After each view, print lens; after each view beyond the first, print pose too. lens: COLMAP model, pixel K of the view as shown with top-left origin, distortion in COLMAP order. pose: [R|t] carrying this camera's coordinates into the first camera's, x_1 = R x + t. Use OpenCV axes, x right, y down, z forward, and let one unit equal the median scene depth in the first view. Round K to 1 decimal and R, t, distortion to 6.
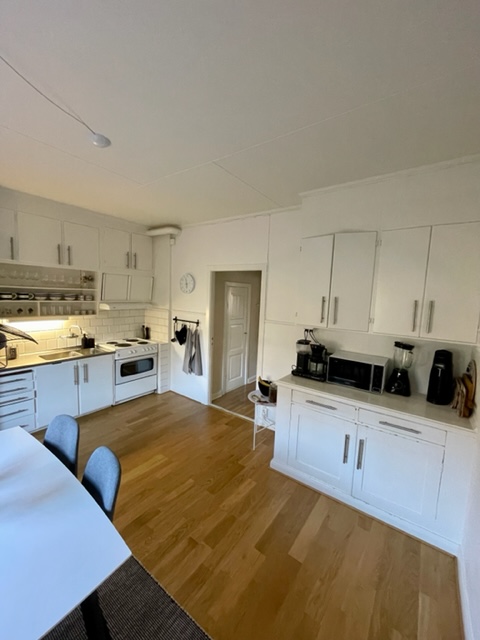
lens RADIAL K [[257.8, 0, 239.7], [0, 257.8, 321.3], [0, 0, 1]] dist [-0.001498, 0.000056]
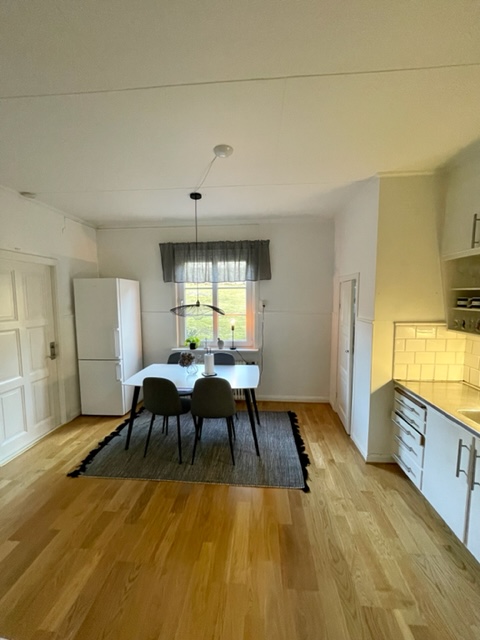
lens RADIAL K [[257.8, 0, 239.6], [0, 257.8, 319.5], [0, 0, 1]] dist [-0.001498, 0.000056]
pose [[-0.853943, 0.010463, -0.520261, -0.025787], [-0.074325, 0.987094, 0.141848, -0.157178], [0.515031, 0.159799, -0.842145, 1.899126]]
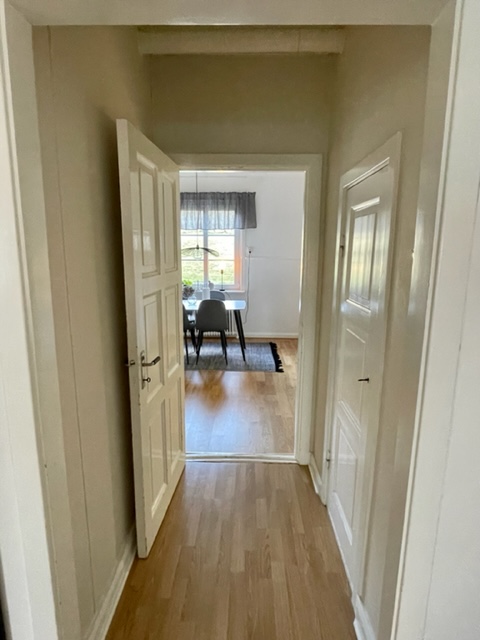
lens RADIAL K [[369.4, 0, 239.5], [0, 369.4, 322.1], [0, 0, 1]] dist [0.002948, 0.000042]
pose [[-0.822311, 0.064141, -0.565412, 0.696477], [-0.087752, 0.967448, 0.237371, -0.153829], [0.562231, 0.244808, -0.789915, 2.918345]]
